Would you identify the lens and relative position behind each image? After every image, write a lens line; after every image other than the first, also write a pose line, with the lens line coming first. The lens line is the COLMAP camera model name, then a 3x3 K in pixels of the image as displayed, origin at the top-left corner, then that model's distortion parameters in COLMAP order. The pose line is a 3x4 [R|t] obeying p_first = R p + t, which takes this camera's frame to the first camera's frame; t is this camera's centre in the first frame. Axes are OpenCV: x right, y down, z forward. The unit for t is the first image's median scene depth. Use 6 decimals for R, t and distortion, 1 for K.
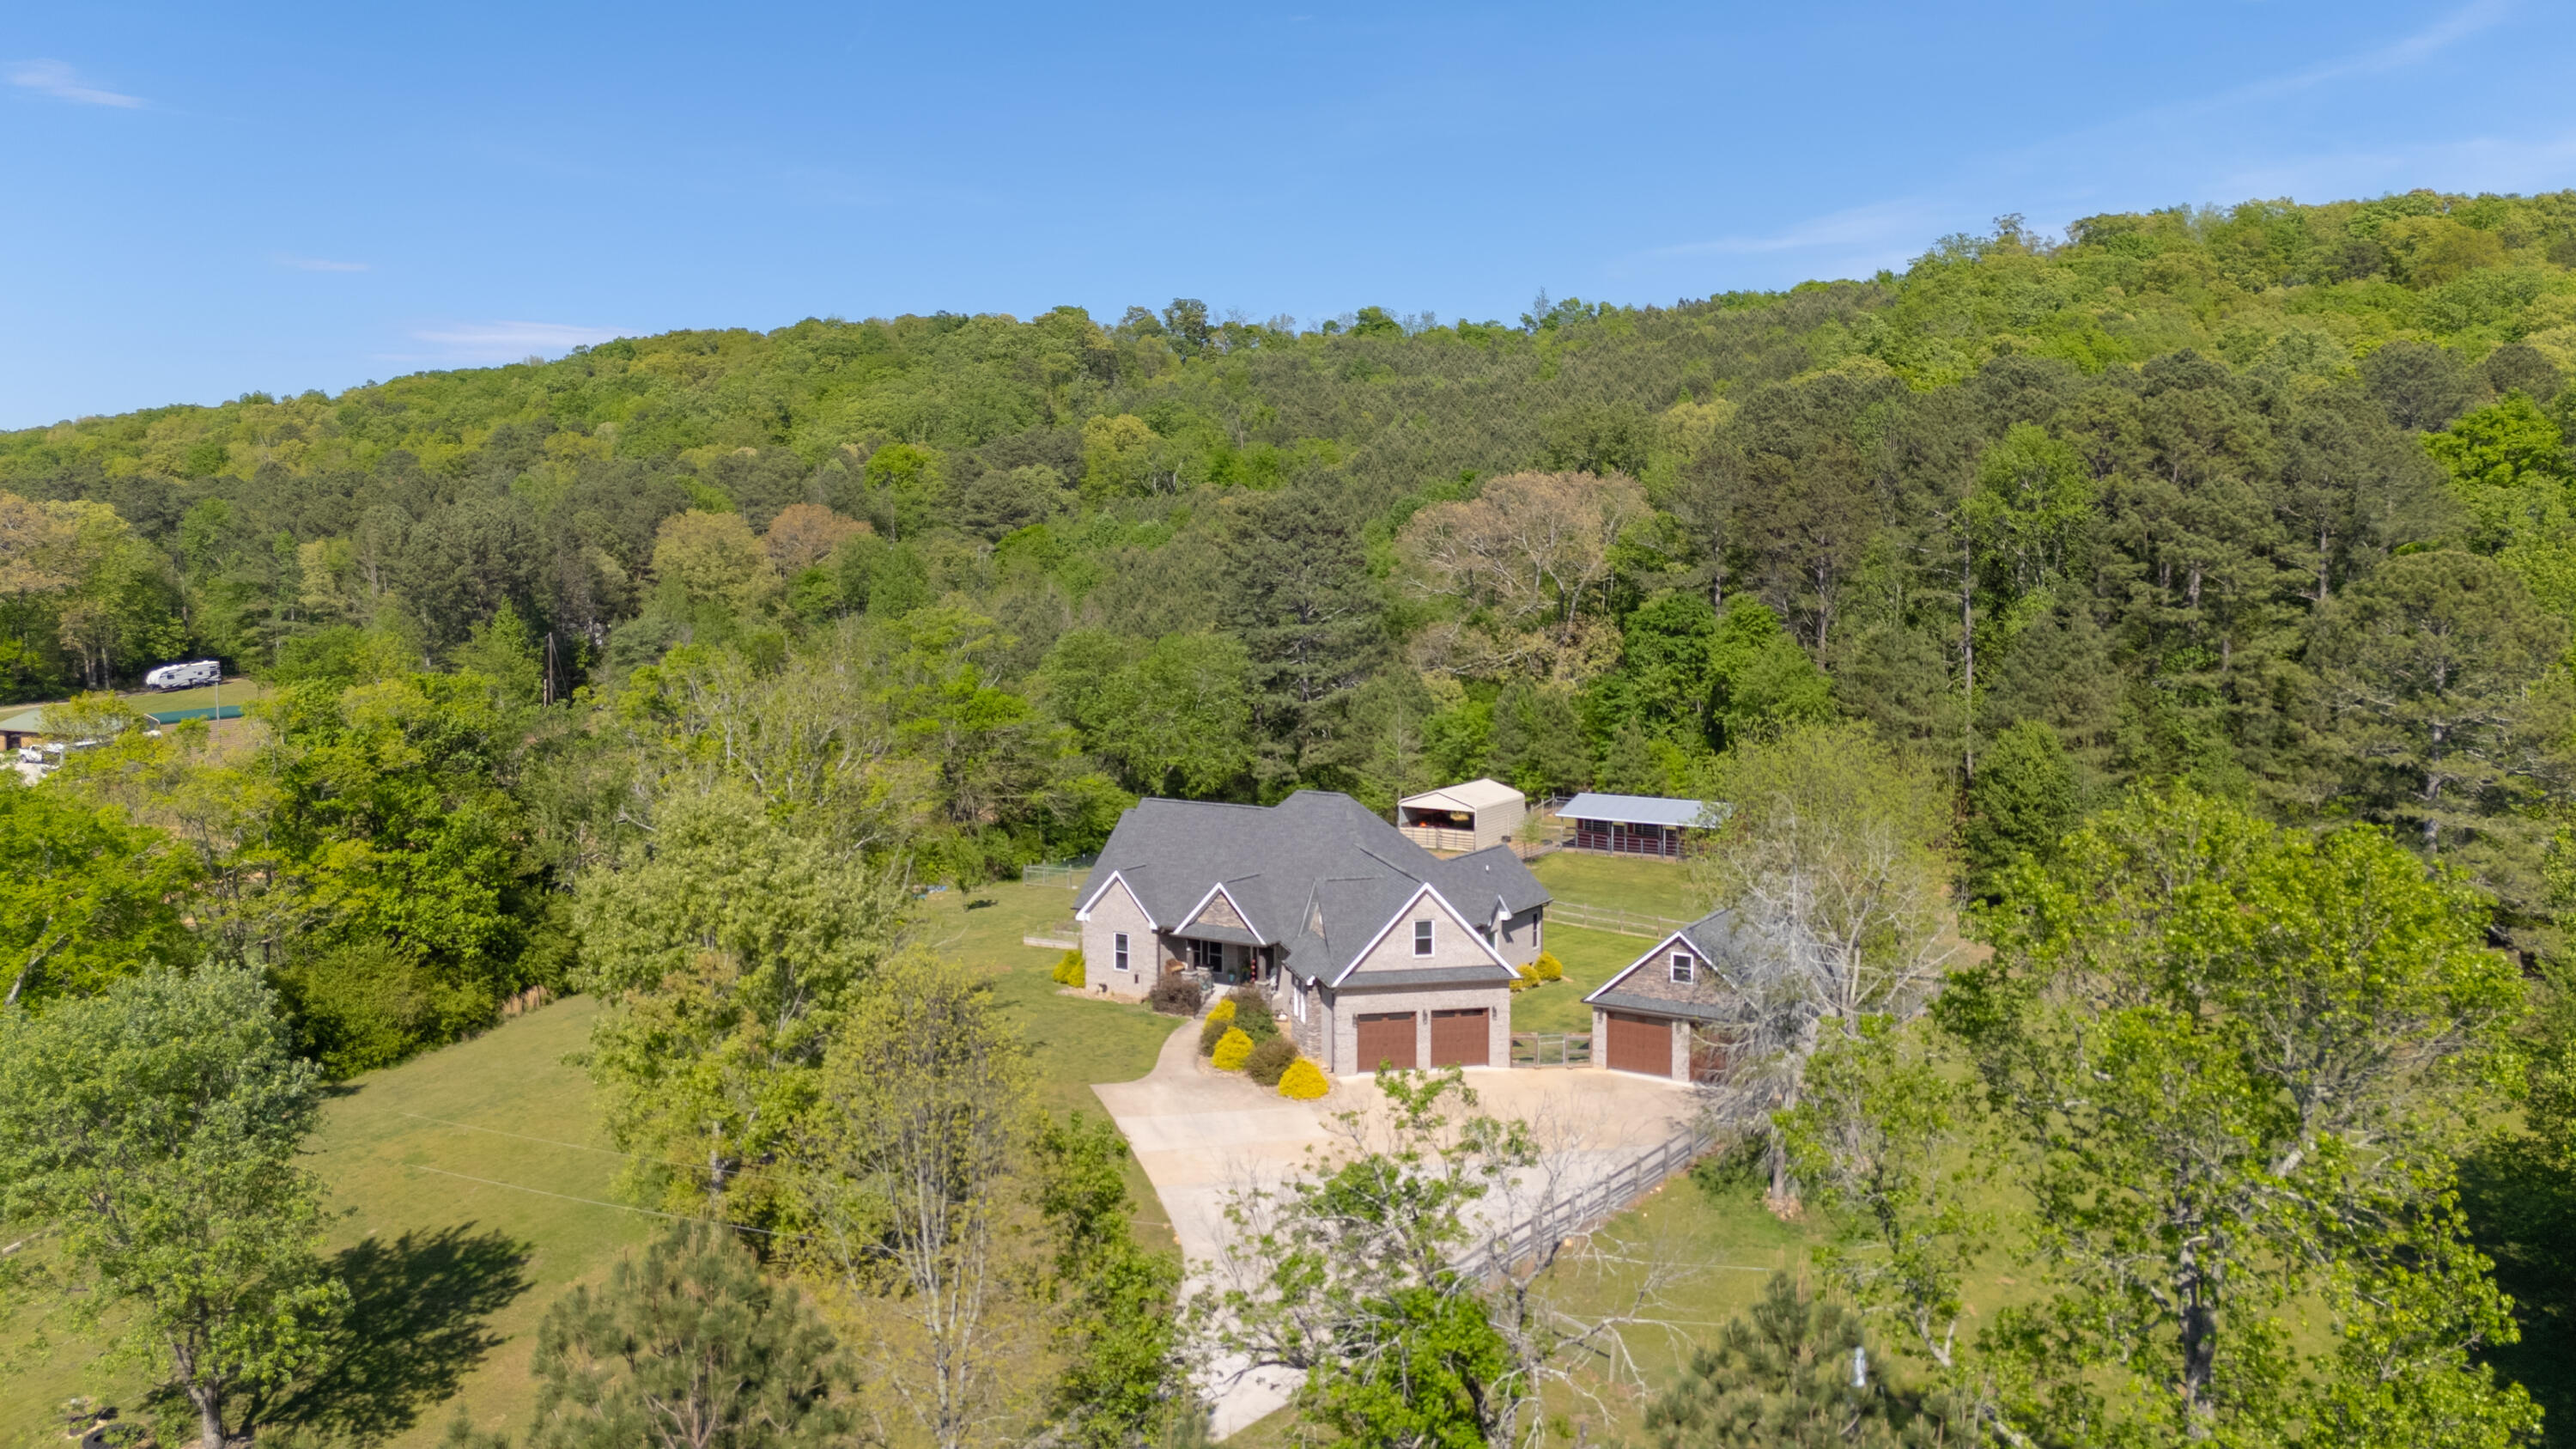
lens RADIAL K [[1875.2, 0, 1288.0], [0, 1875.2, 724.5], [0, 0, 1]] dist [0.118924, -0.142678]
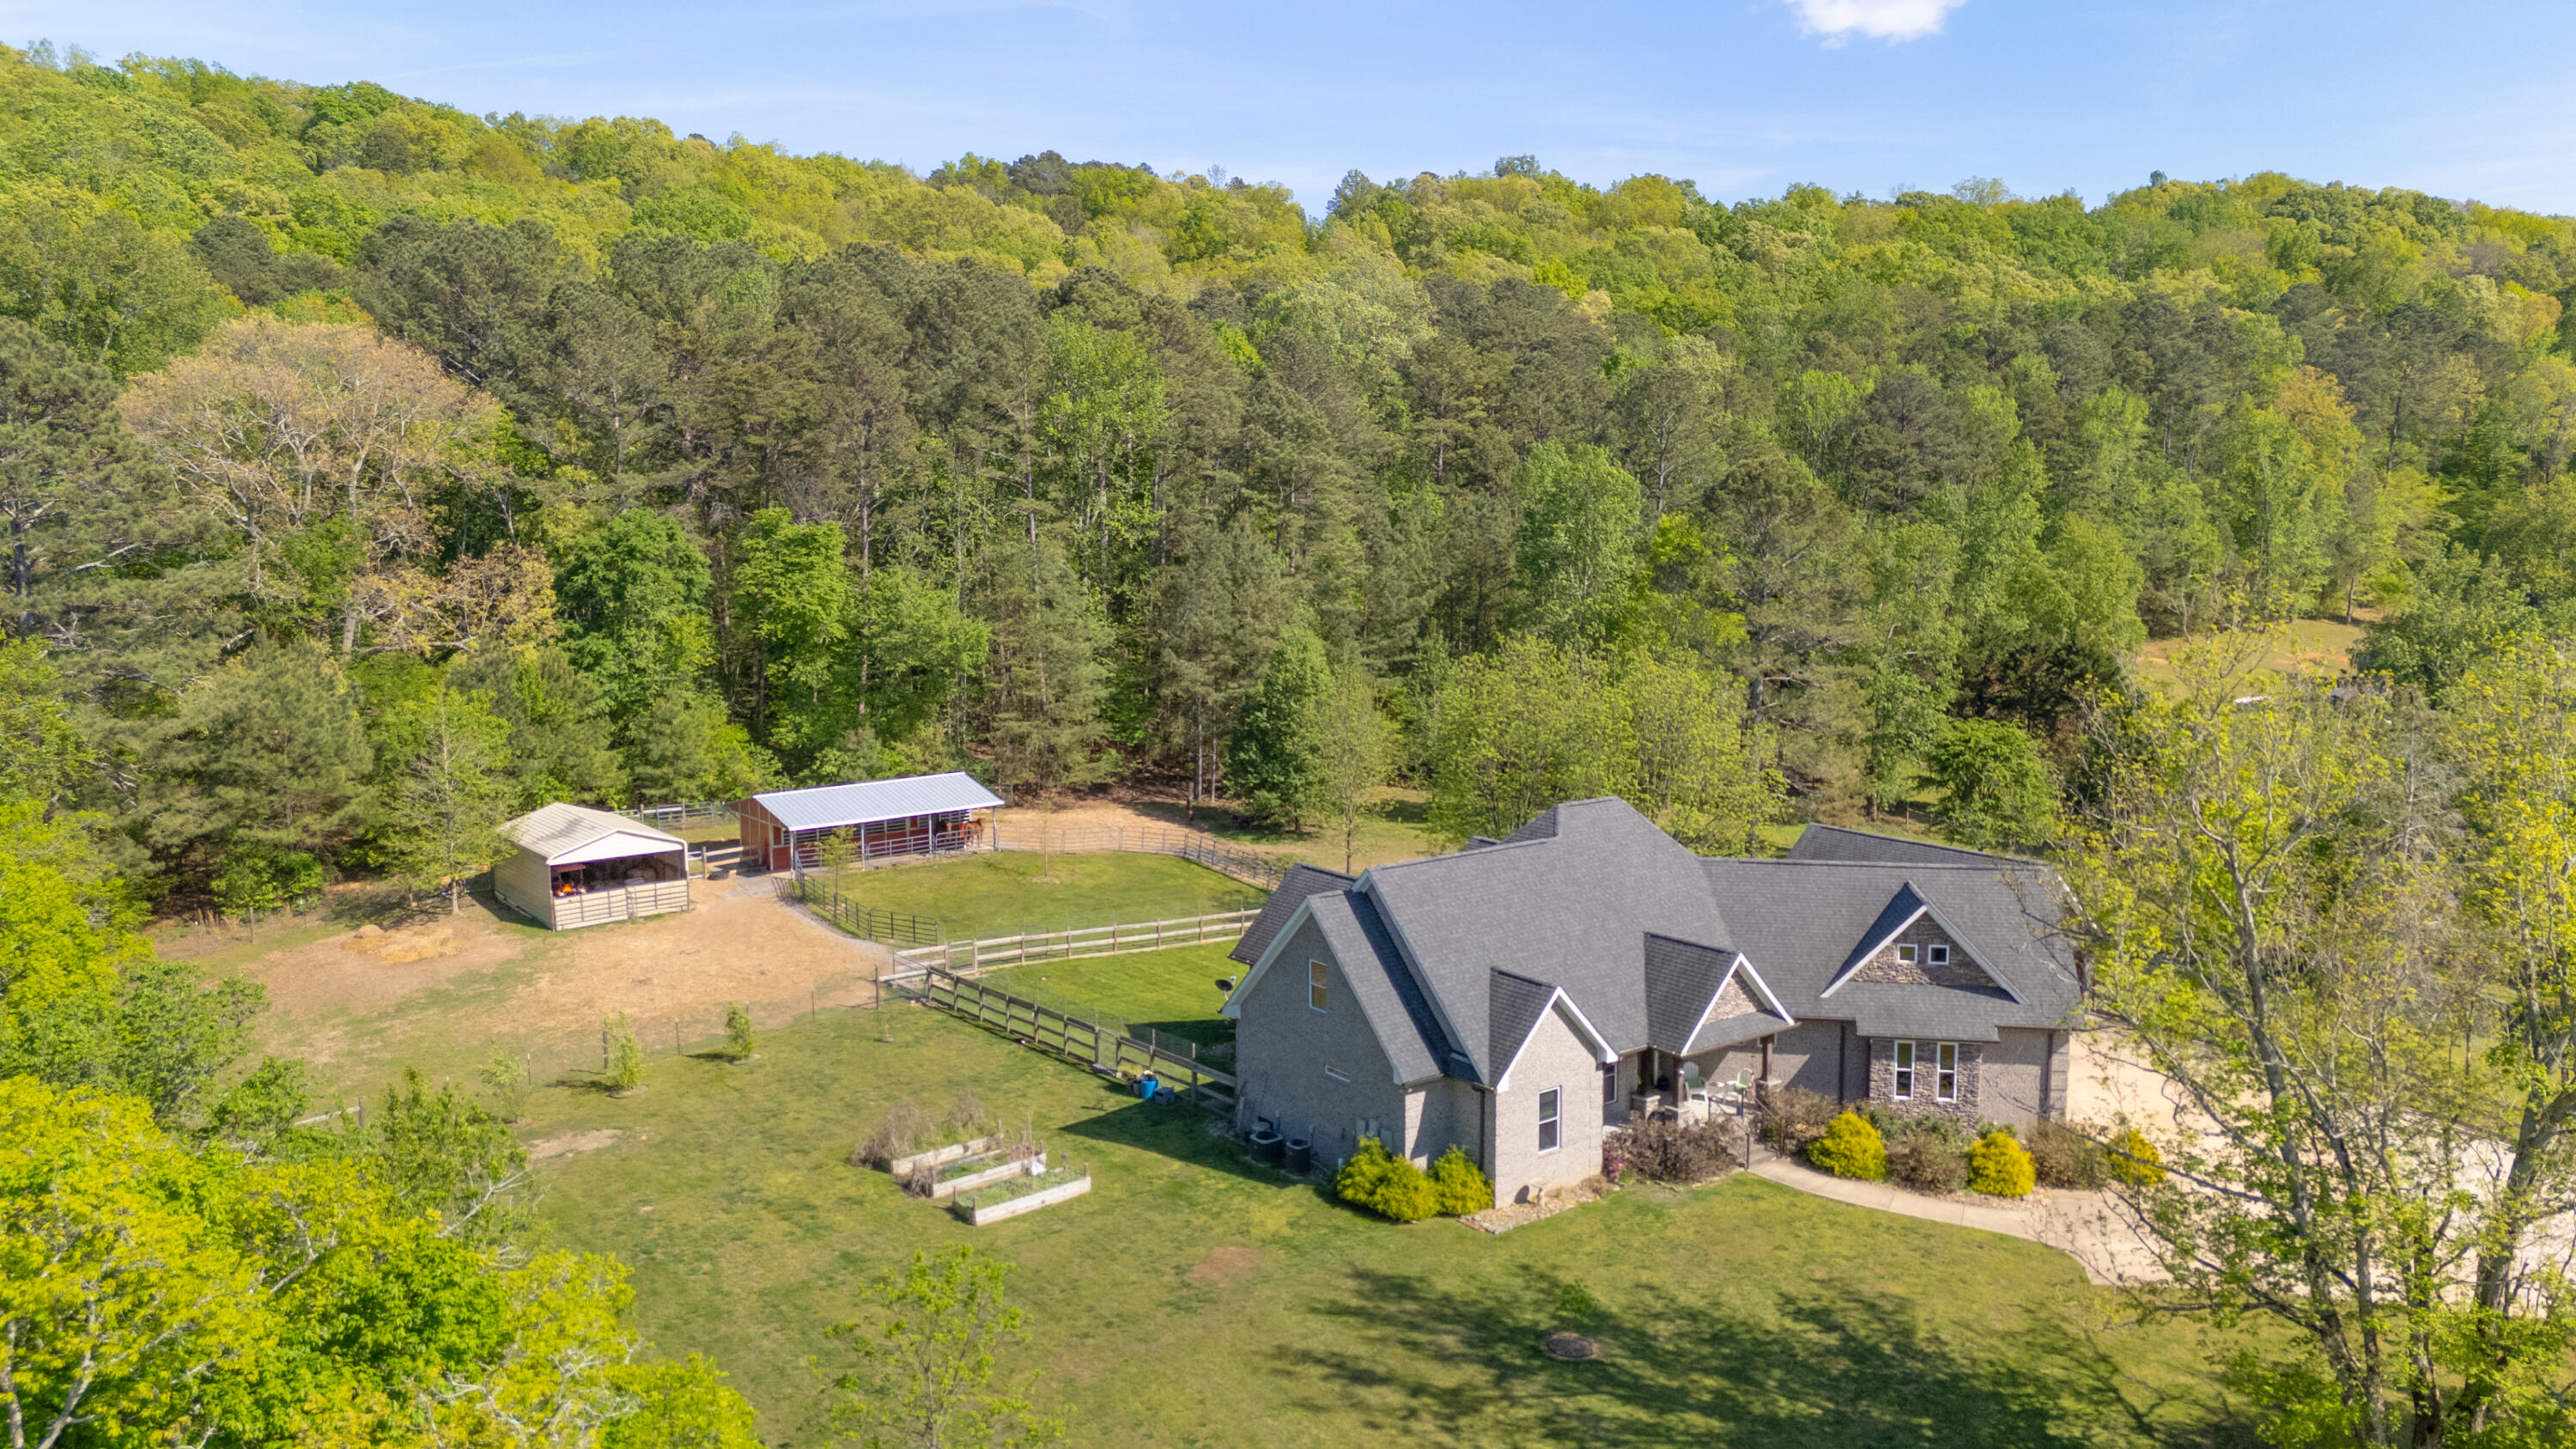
lens RADIAL K [[1875.2, 0, 1288.0], [0, 1875.2, 724.5], [0, 0, 1]] dist [0.118924, -0.142678]
pose [[0.352120, -0.124805, 0.927596, -0.408793], [0.080954, 0.991417, 0.102661, -0.043827], [-0.932447, 0.038944, 0.359202, 0.538167]]
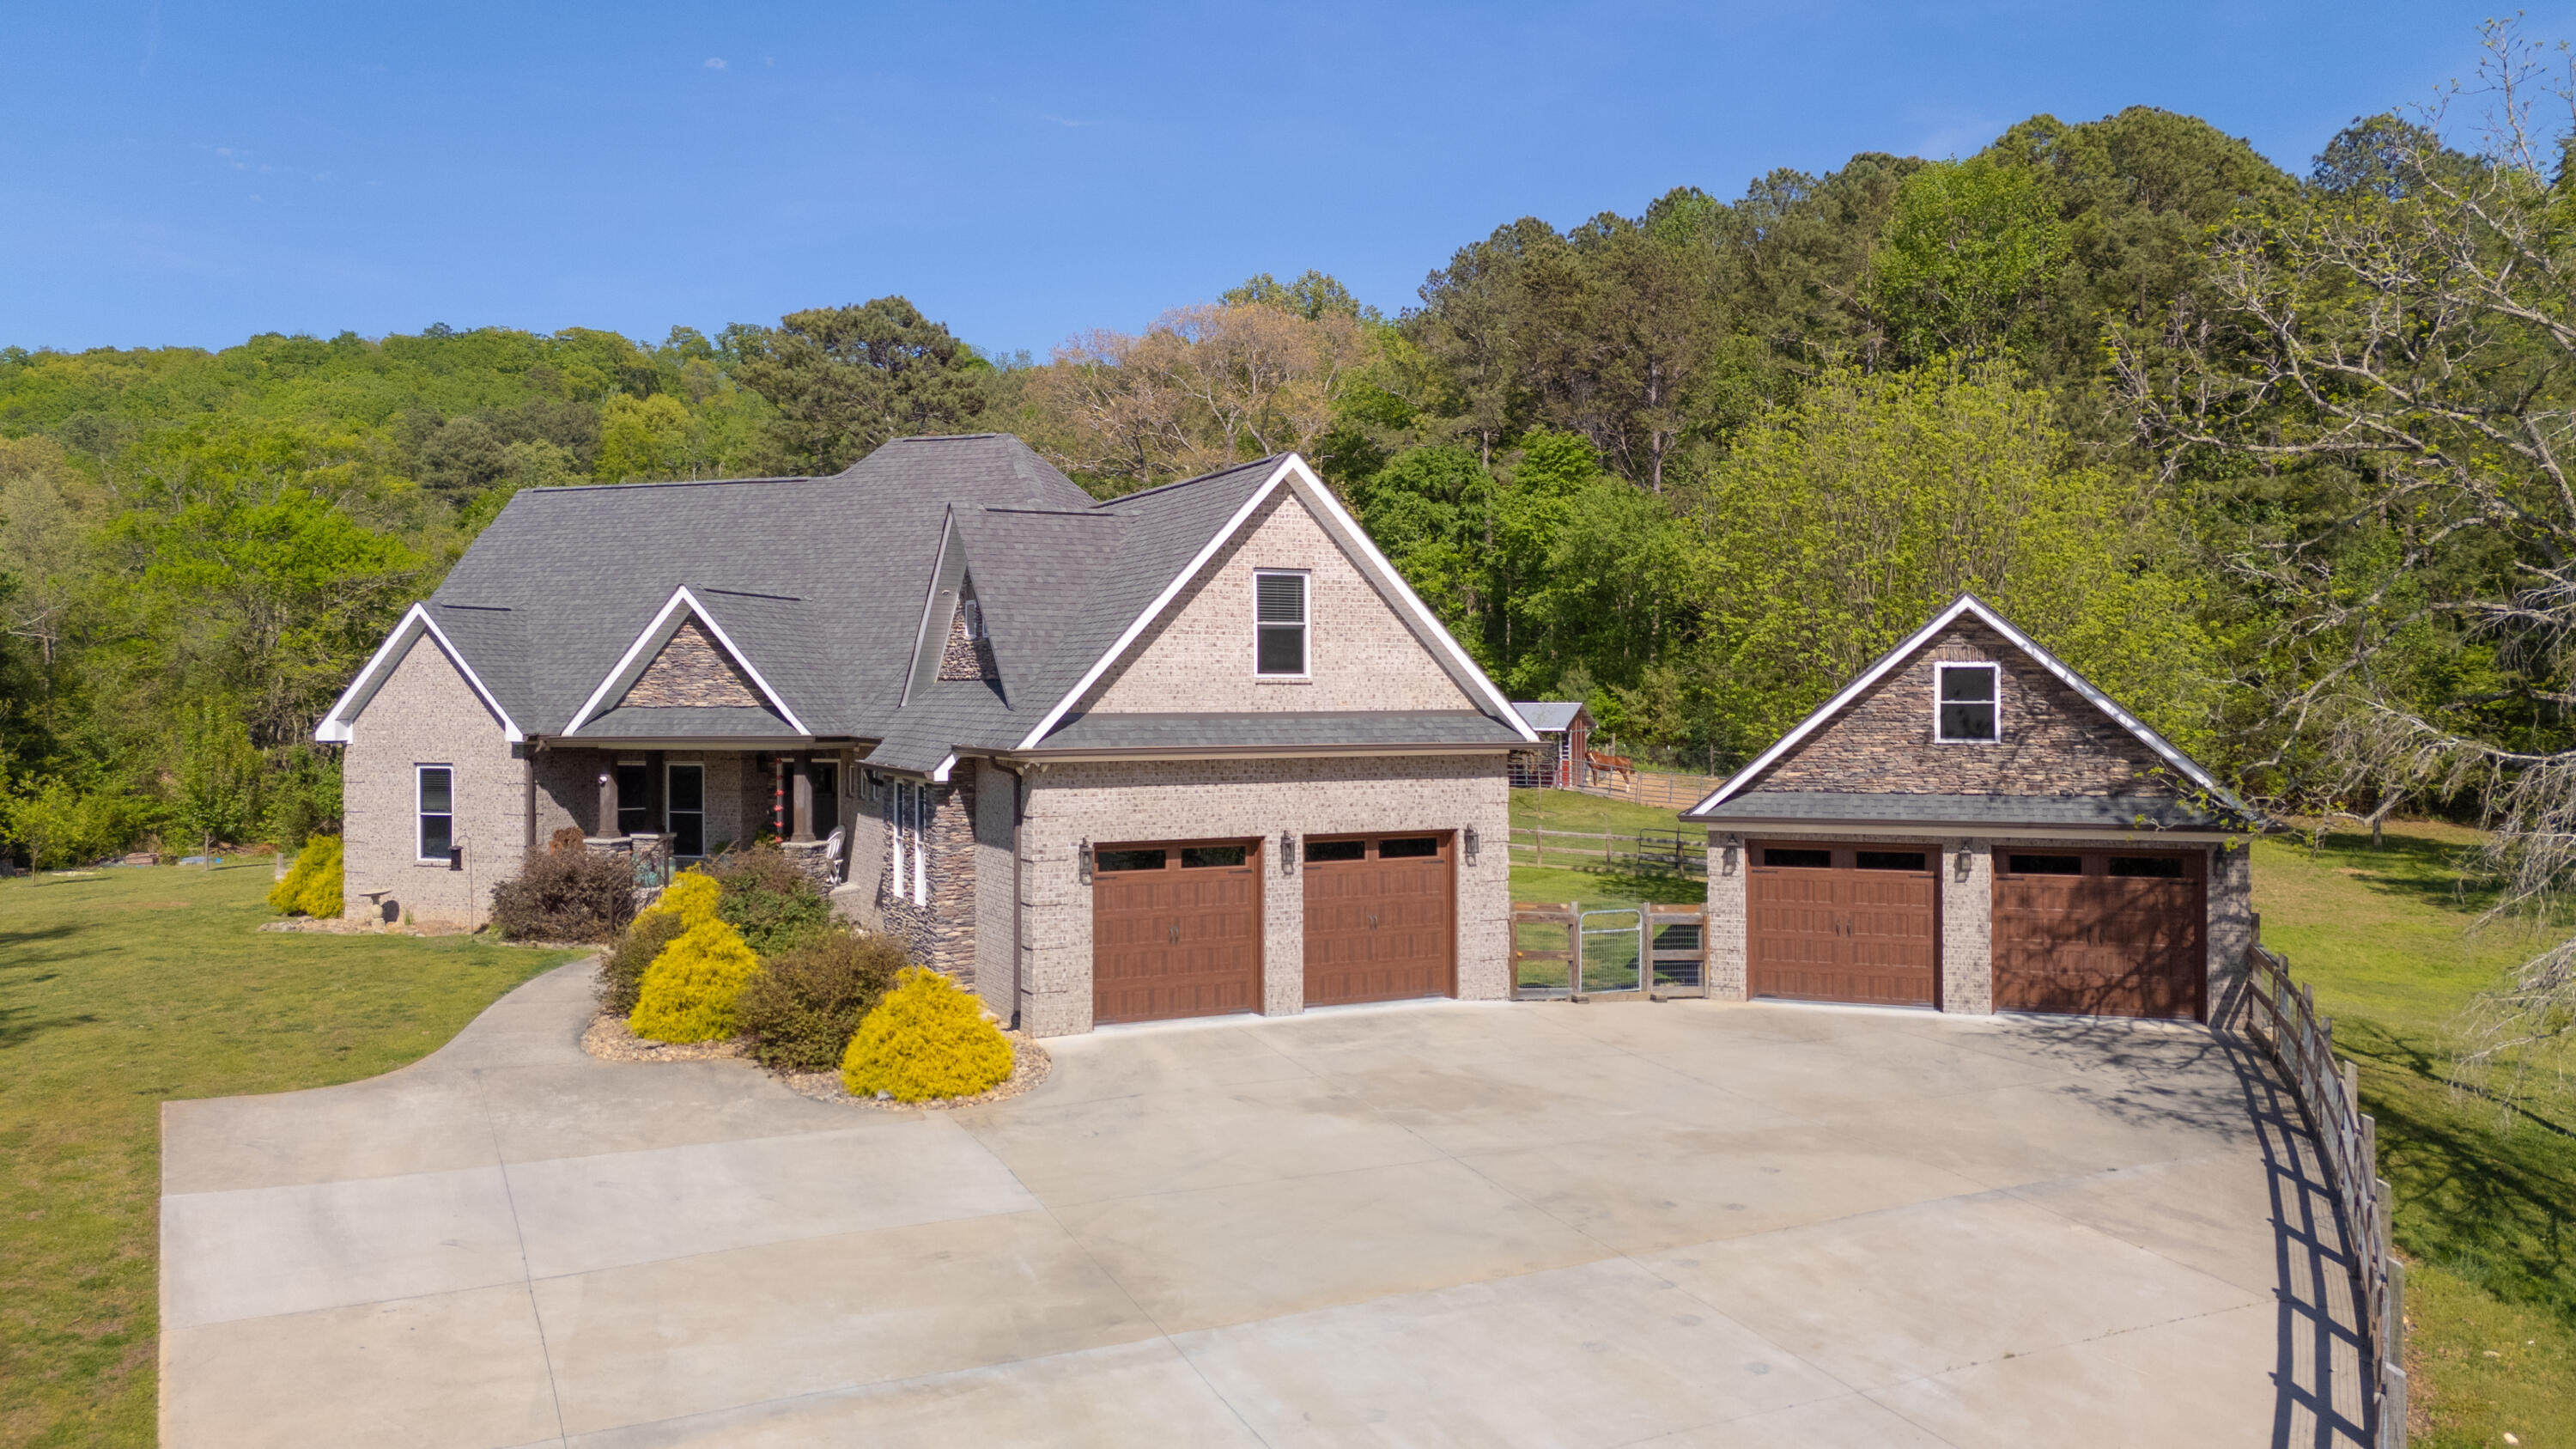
lens RADIAL K [[1872.4, 0, 1288.2], [0, 1872.4, 747.4], [0, 0, 1]] dist [0.095620, -0.107168]
pose [[0.975965, -0.008863, 0.217746, -0.000476], [0.021041, 0.998337, -0.053672, 0.082806], [-0.216908, 0.056964, 0.974529, 0.358709]]
